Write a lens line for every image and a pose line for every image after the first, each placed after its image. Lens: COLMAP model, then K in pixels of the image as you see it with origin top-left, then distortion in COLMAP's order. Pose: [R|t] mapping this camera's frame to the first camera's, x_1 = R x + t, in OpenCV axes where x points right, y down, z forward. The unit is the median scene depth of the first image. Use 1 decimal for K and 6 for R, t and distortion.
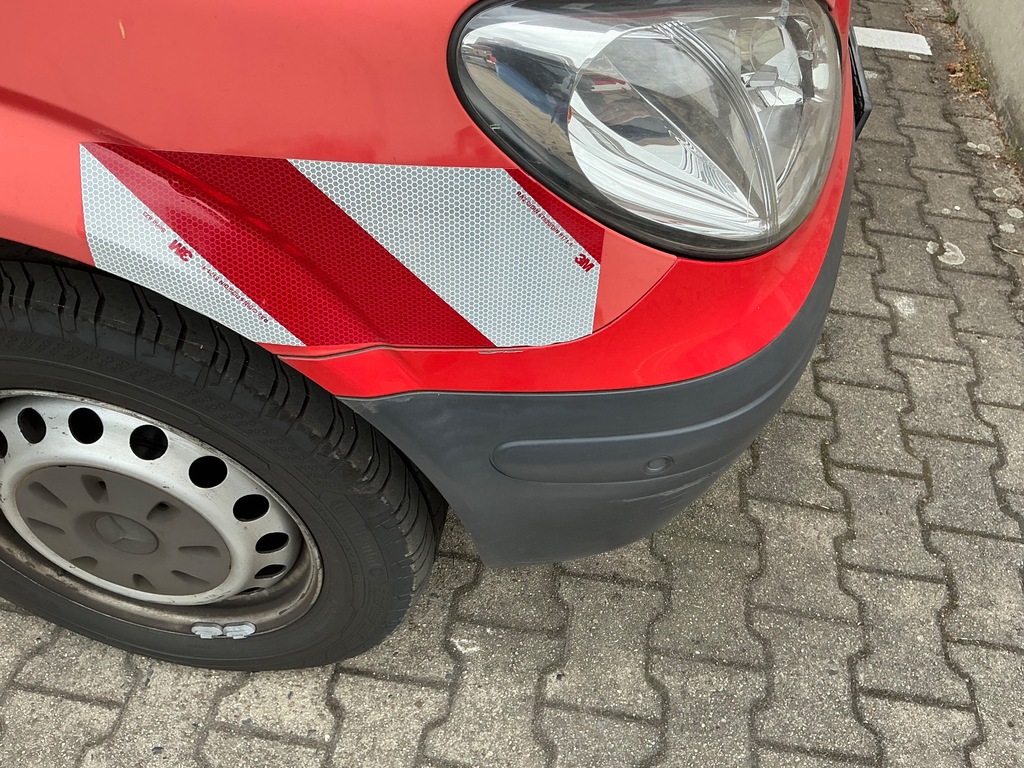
lens RADIAL K [[860.0, 0, 512.8], [0, 860.0, 385.3], [0, 0, 1]] dist [-0.004144, -0.026727]
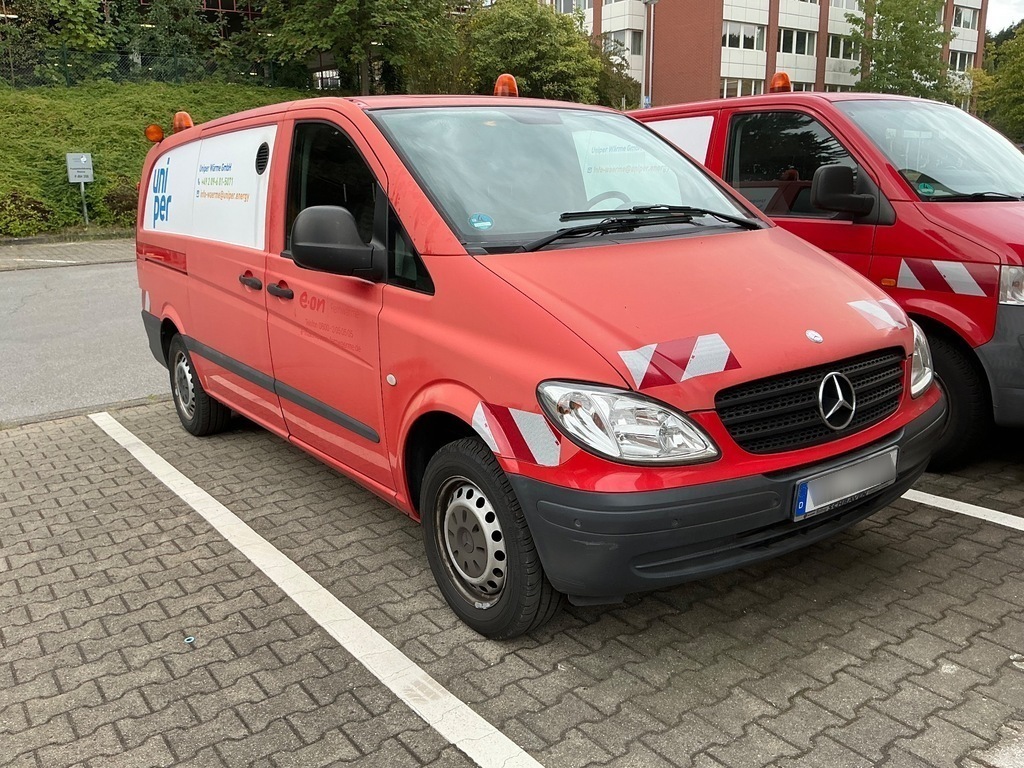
lens RADIAL K [[860.0, 0, 517.0], [0, 860.0, 380.2], [0, 0, 1]] dist [-0.004144, -0.026727]
pose [[0.701470, 0.078082, -0.708408, 2.048325], [-0.470523, 0.797307, -0.378034, 0.904859], [0.535301, 0.598502, 0.596027, -1.218229]]
